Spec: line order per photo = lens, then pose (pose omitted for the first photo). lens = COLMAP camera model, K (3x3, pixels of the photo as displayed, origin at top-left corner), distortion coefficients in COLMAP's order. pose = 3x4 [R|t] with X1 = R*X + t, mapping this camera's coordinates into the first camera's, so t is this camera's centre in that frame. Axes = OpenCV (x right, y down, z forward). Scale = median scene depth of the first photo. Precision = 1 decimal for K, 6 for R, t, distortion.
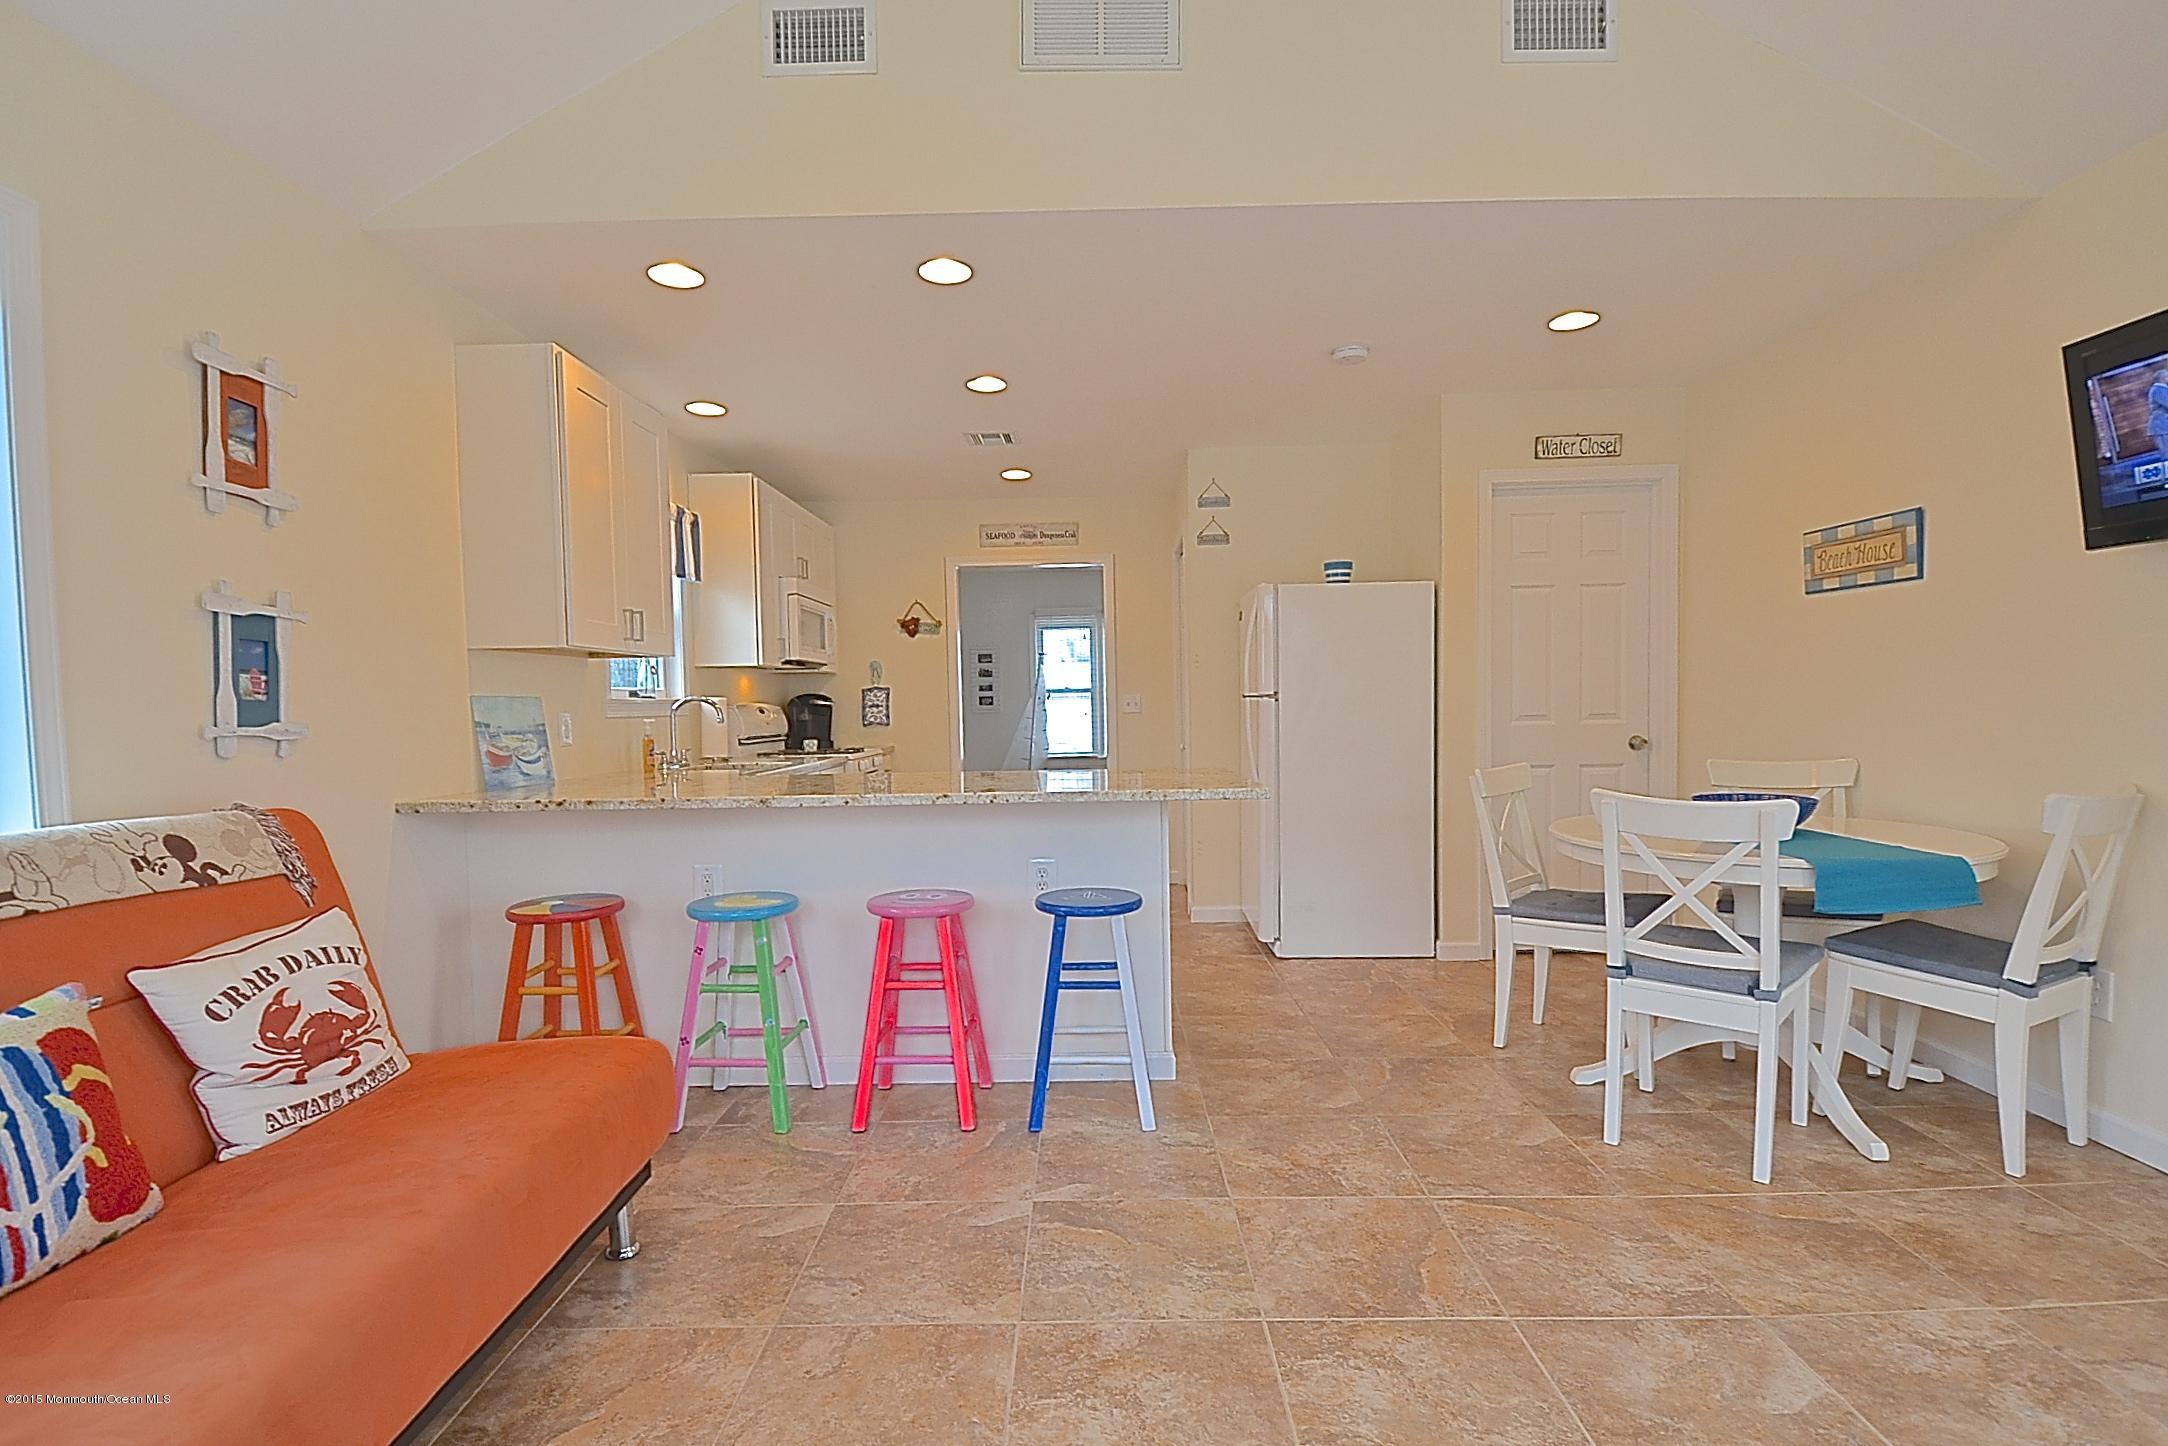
lens RADIAL K [[1019.4, 0, 1082.2], [0, 1019.4, 751.9], [0, 0, 1]] dist [0.020344, -0.027081]
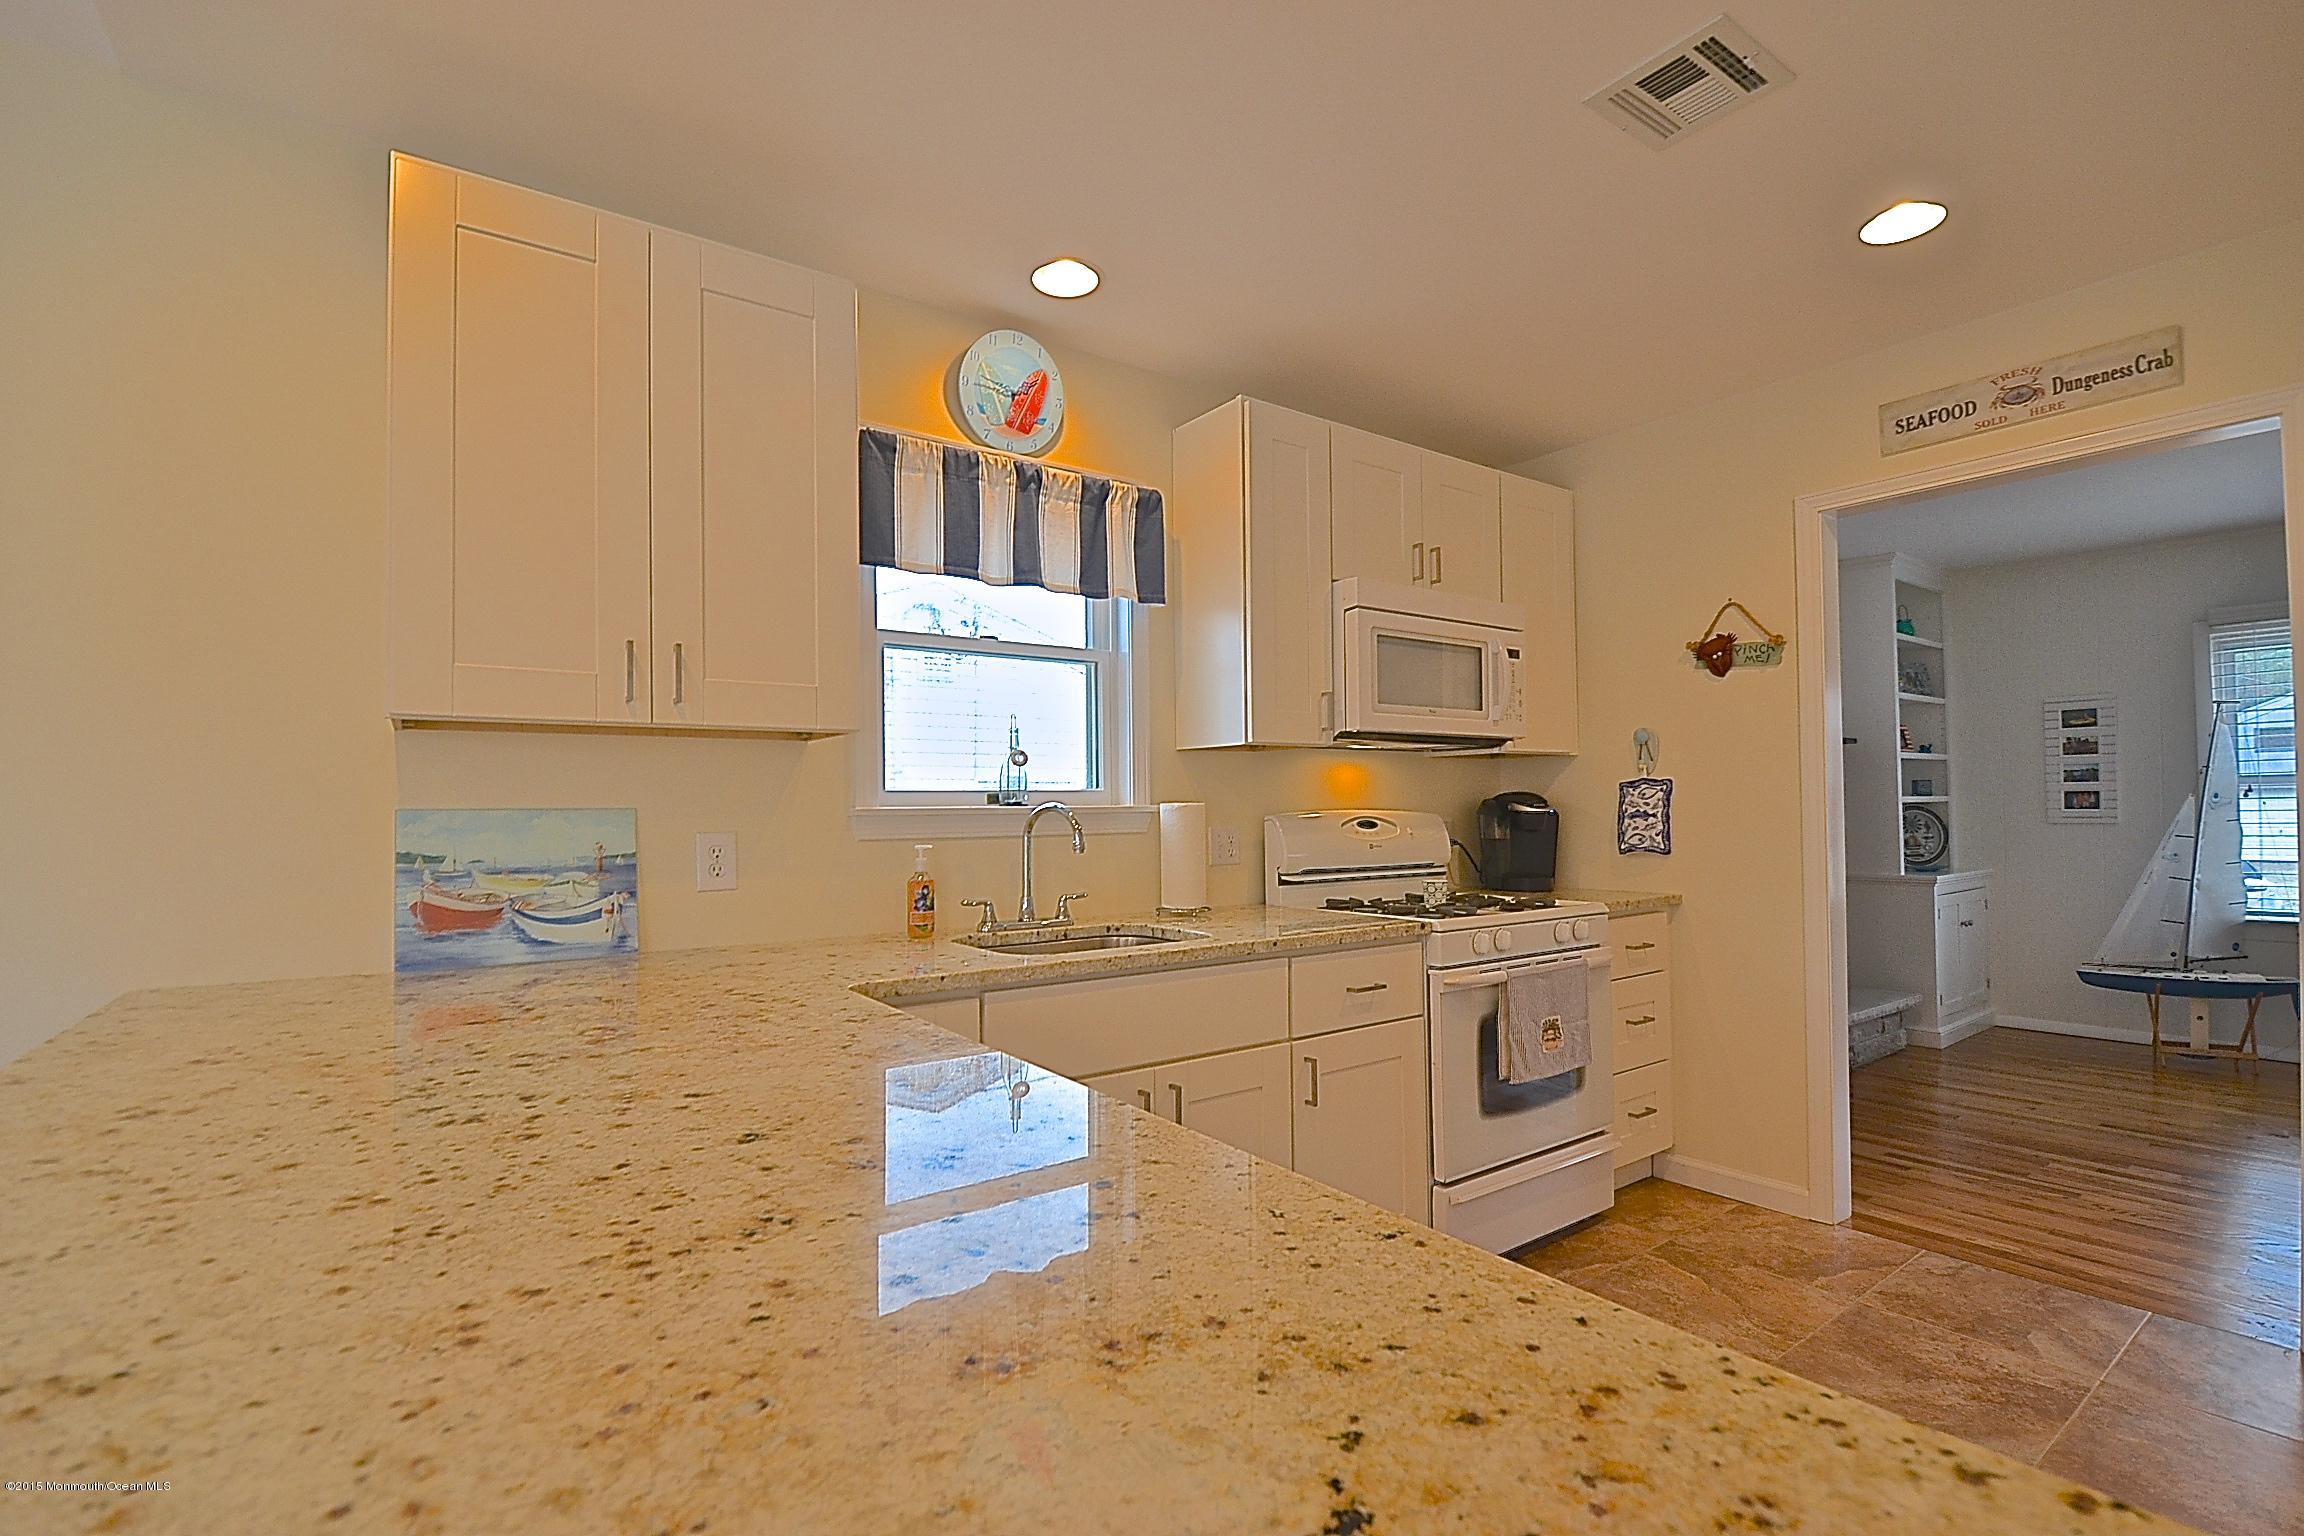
lens RADIAL K [[1019.0, 0, 1151.4], [0, 1019.0, 793.8], [0, 0, 1]] dist [0.020320, -0.026468]
pose [[0.589244, 0.000168, -0.807955, 0.140359], [-0.039031, 0.998838, -0.028257, -0.064173], [0.807012, 0.048186, 0.588566, 1.004667]]
